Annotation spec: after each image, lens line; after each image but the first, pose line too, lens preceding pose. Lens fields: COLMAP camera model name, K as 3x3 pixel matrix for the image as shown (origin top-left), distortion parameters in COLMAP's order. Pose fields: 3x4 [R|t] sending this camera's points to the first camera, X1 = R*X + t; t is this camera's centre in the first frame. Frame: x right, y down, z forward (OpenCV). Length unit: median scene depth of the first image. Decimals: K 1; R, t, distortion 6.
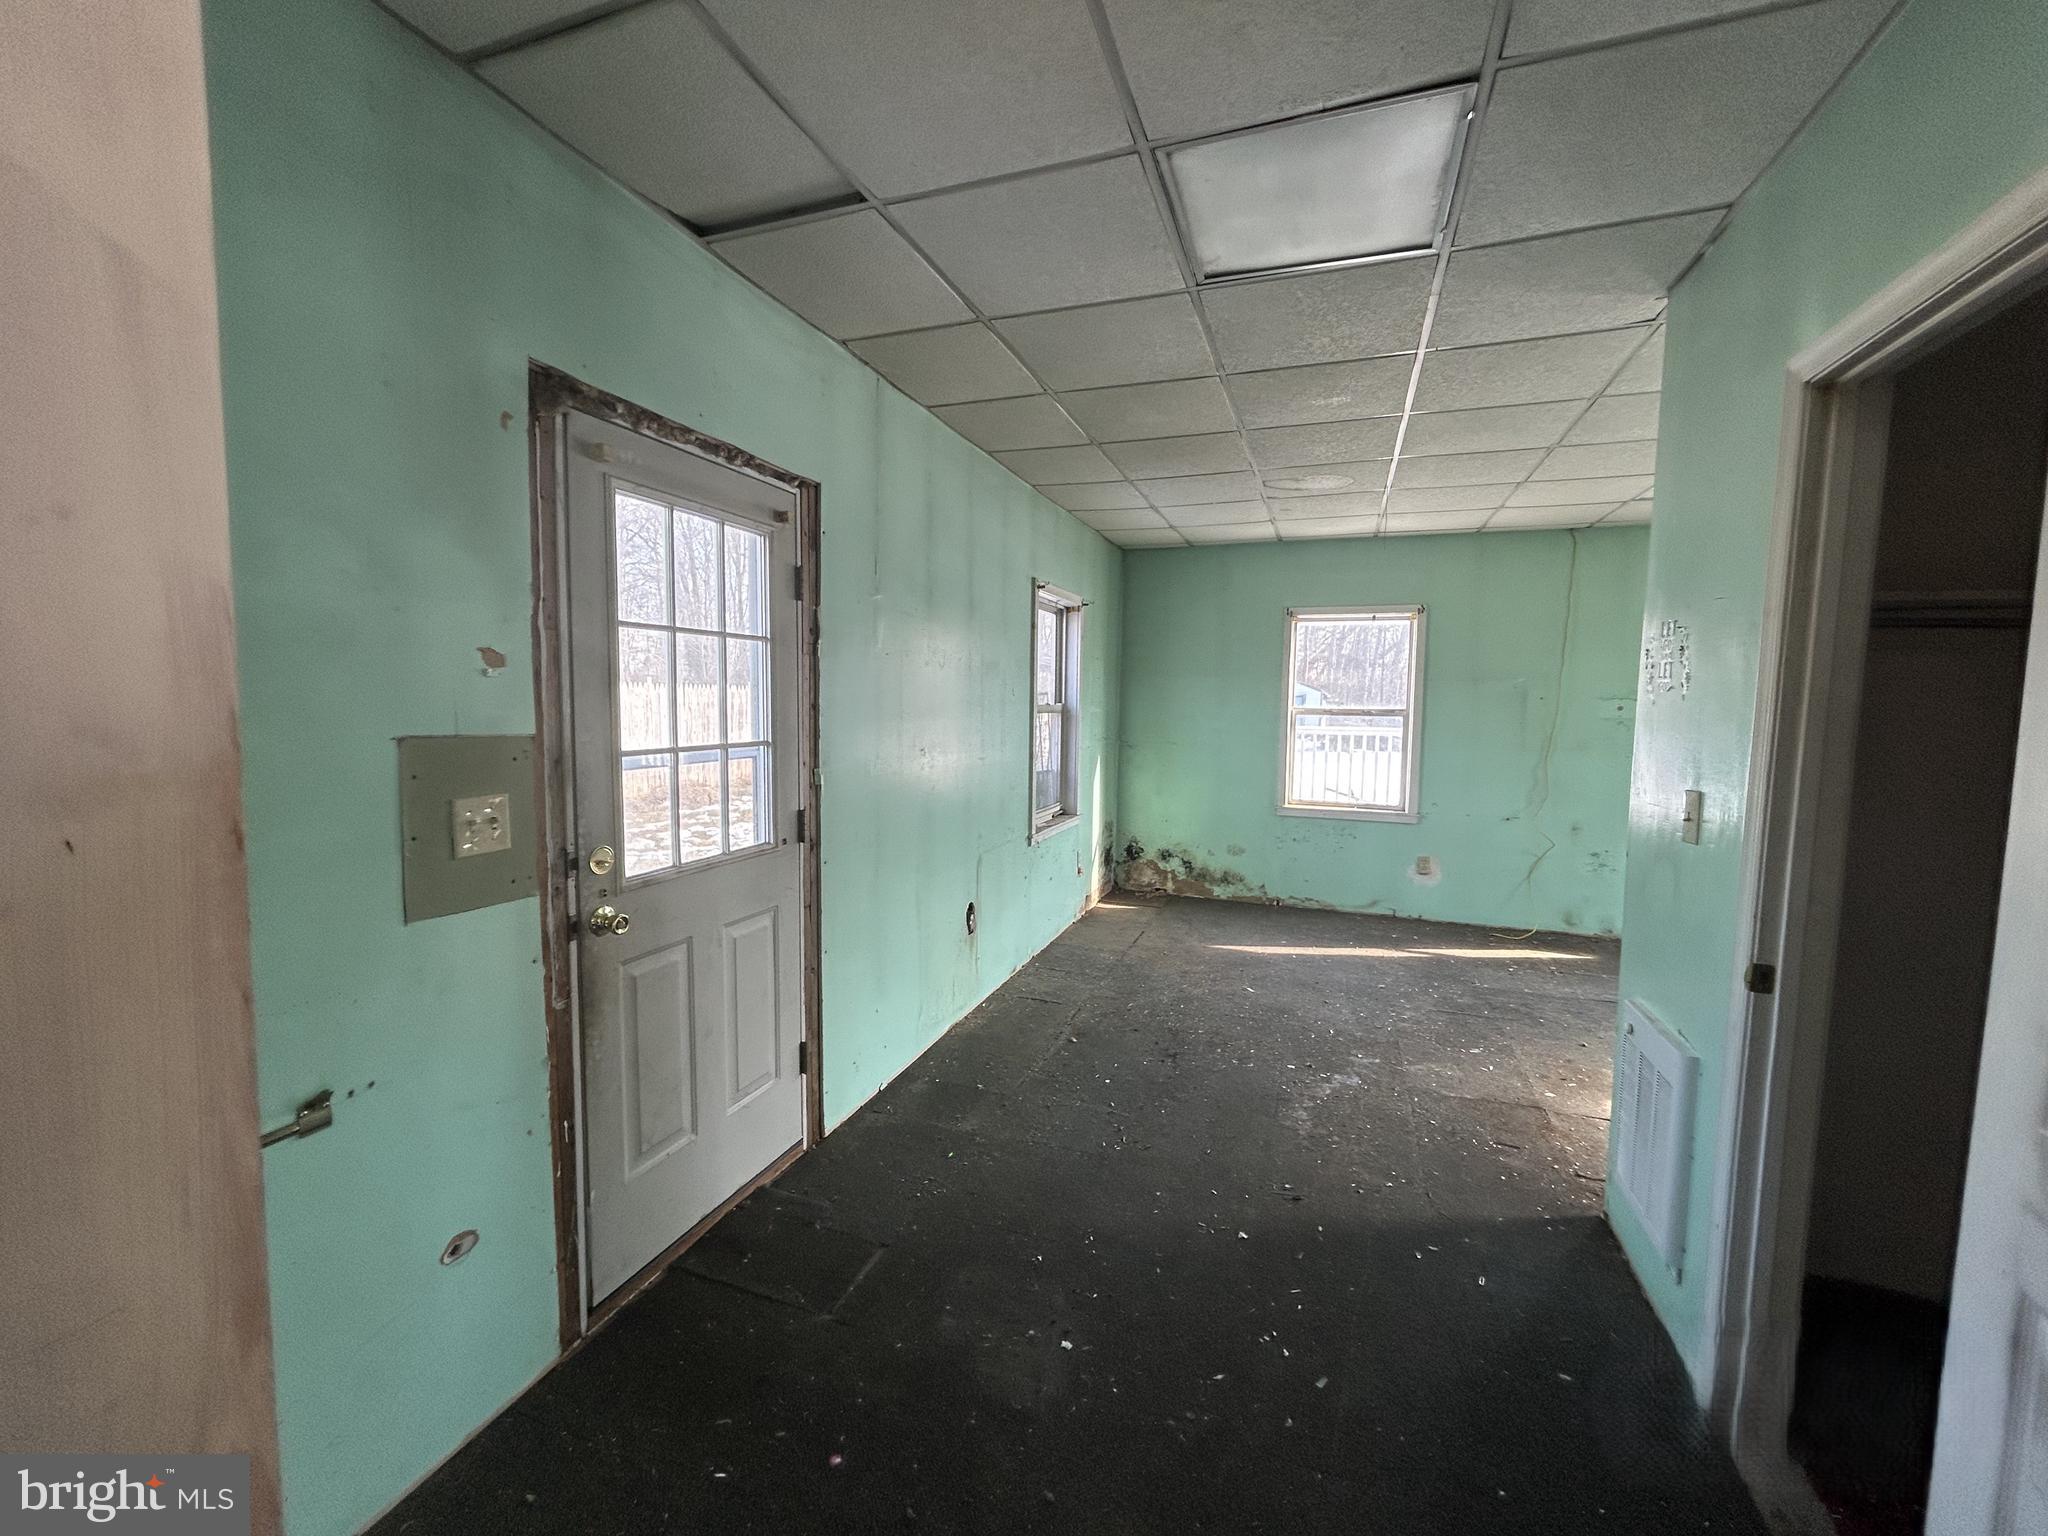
lens RADIAL K [[826.3, 0, 1027.9], [0, 826.3, 763.9], [0, 0, 1]] dist [0.000957, 0.000619]
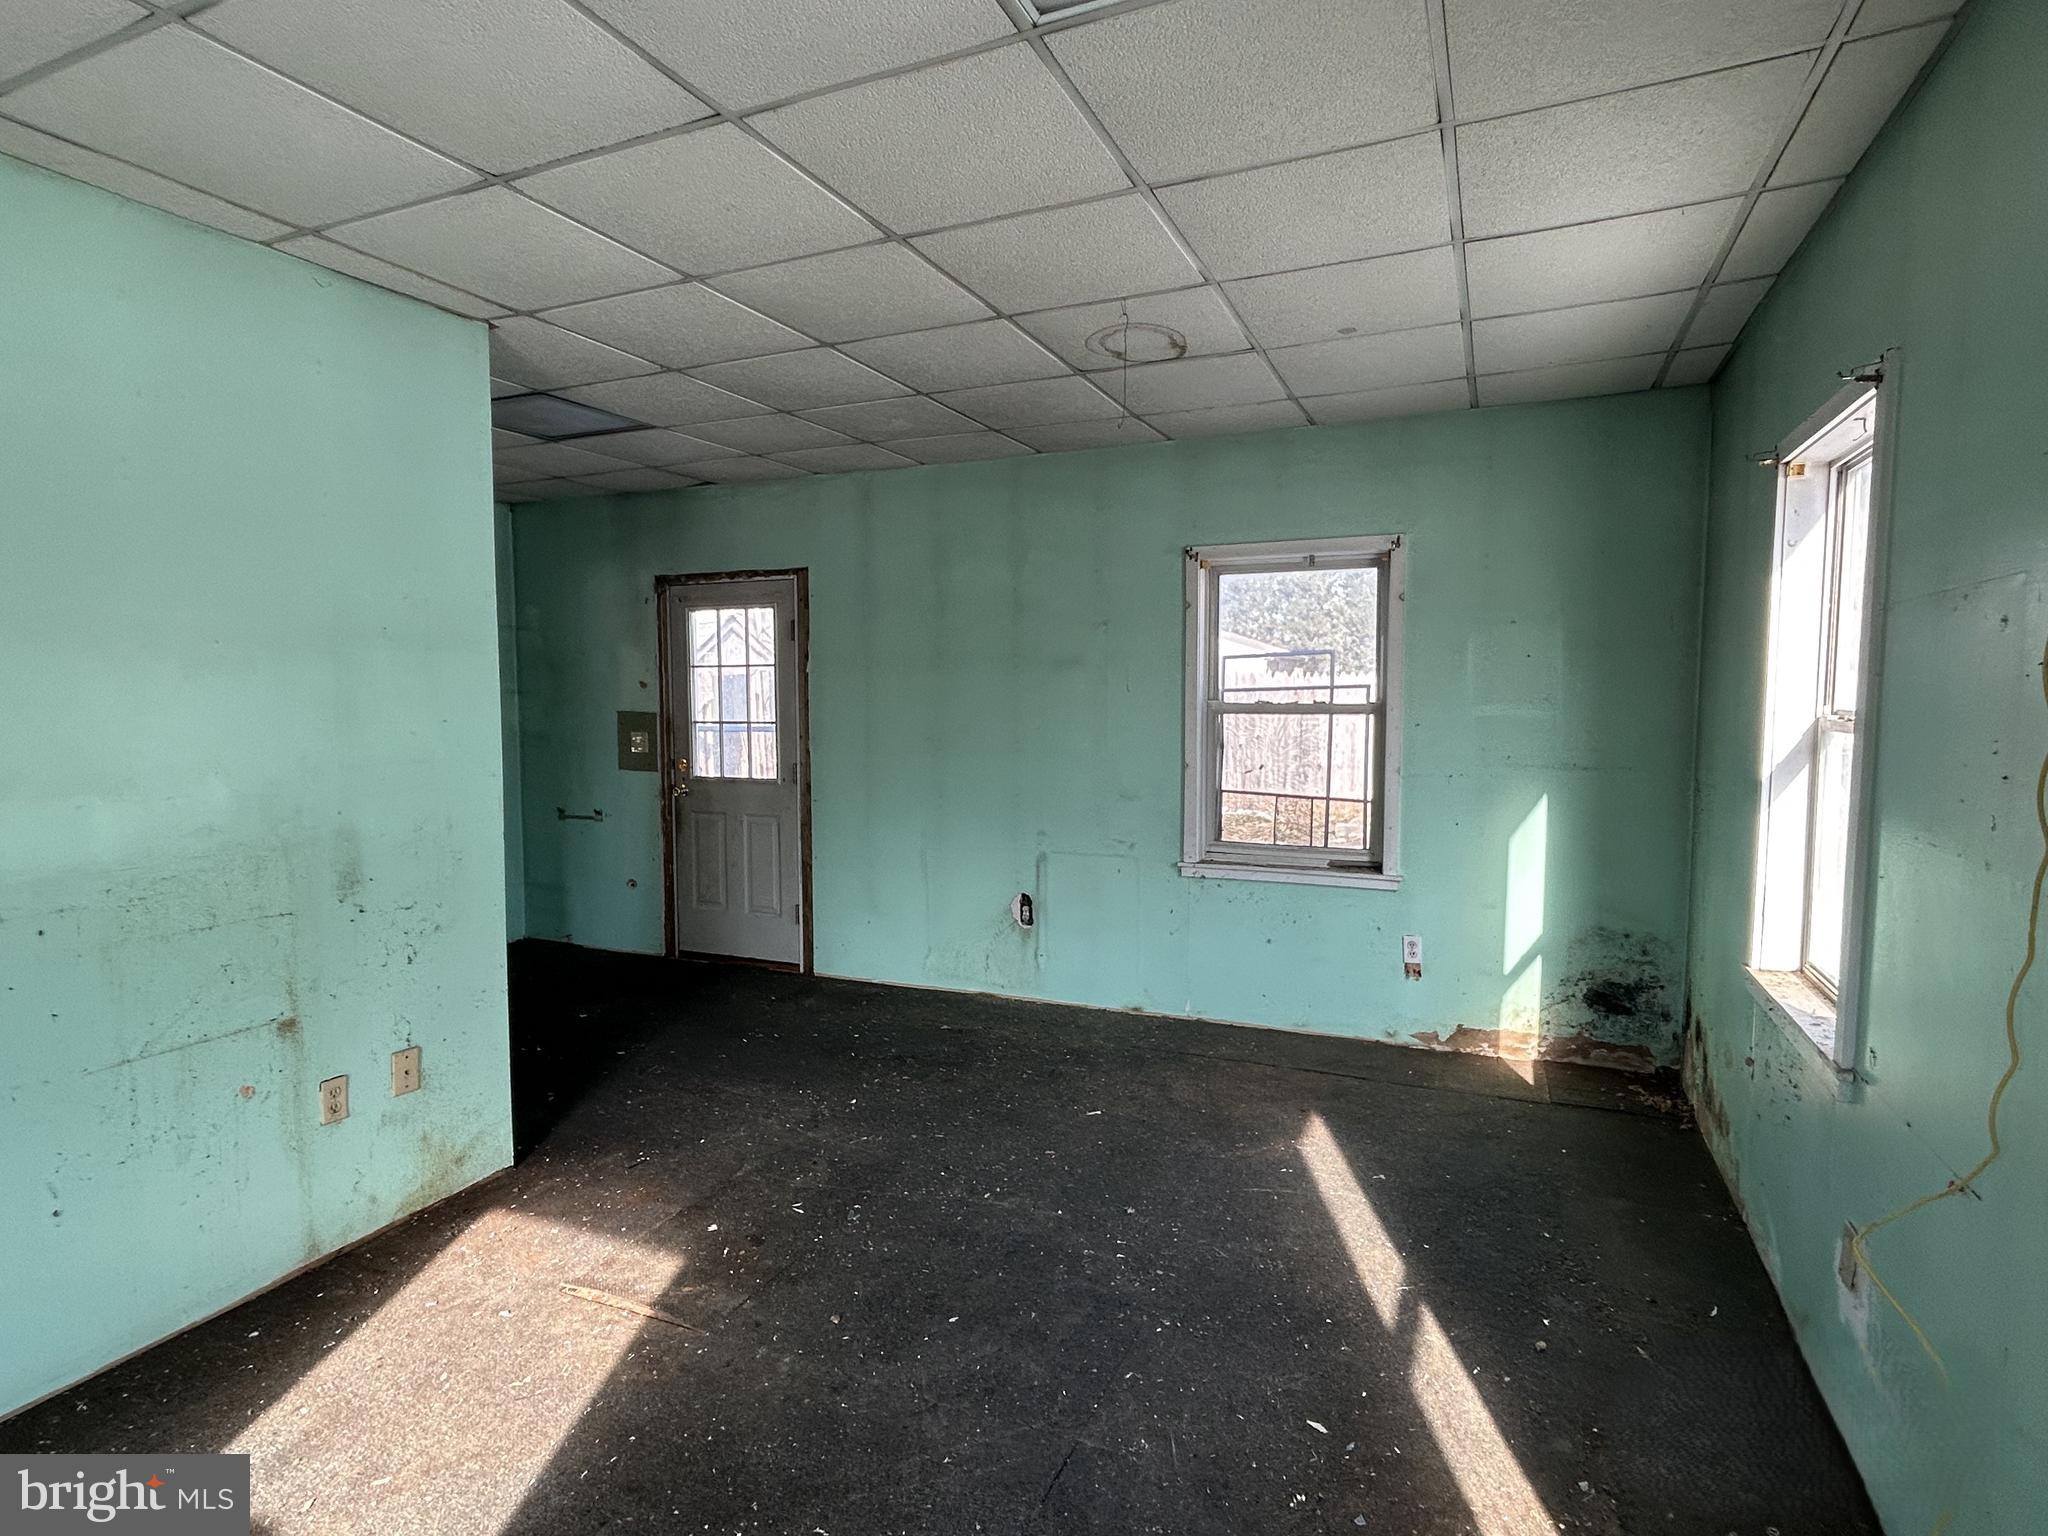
lens RADIAL K [[1067.3, 0, 1024.0], [0, 1067.3, 769.5], [0, 0, 1]] dist [-0.021172, 0.000268]
pose [[-0.049574, 0.056497, -0.997171, 2.212920], [-0.076836, 0.995224, 0.060206, -0.118426], [0.995811, 0.079603, -0.044997, 1.854744]]
